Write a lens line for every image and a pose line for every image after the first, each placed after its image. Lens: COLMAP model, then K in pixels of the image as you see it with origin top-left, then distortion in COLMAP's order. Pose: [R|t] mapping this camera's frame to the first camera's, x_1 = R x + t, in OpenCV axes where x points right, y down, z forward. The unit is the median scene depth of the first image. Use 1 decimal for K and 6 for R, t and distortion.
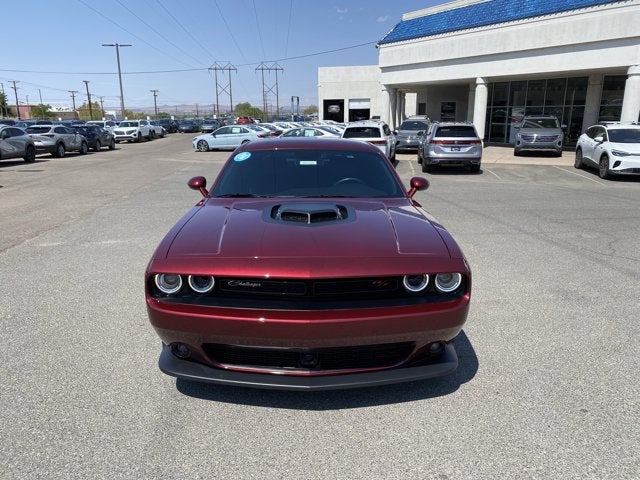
lens RADIAL K [[495.0, 0, 315.9], [0, 495.0, 250.9], [0, 0, 1]] dist [0.006210, 0.006579]
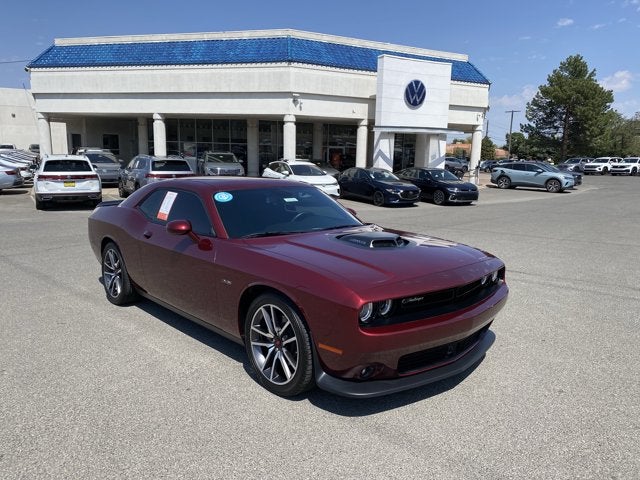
lens RADIAL K [[494.1, 0, 320.0], [0, 494.1, 240.0], [0, 0, 1]] dist [0.001870, 0.010596]
pose [[0.745453, -0.094752, 0.659789, -0.143691], [0.150433, 0.988222, -0.028048, -0.012485], [-0.649360, 0.120163, 0.750927, 0.049555]]
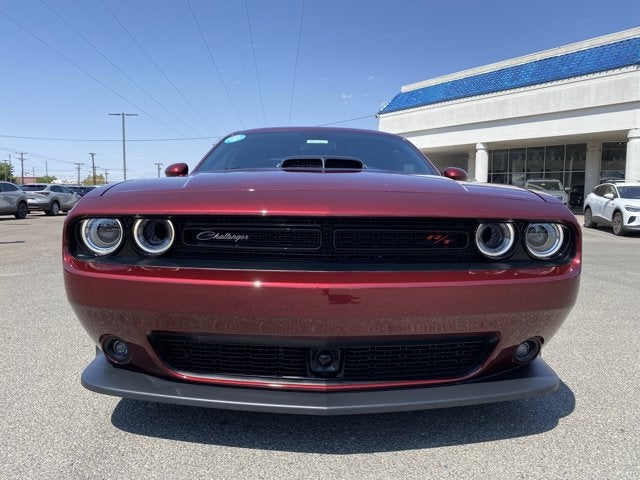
lens RADIAL K [[494.1, 0, 320.0], [0, 494.1, 240.0], [0, 0, 1]] dist [0.001870, 0.010596]
pose [[0.999894, 0.009739, 0.010836, -0.004195], [-0.007717, 0.984869, -0.173128, 0.026243], [-0.012358, 0.173026, 0.984840, 0.056419]]
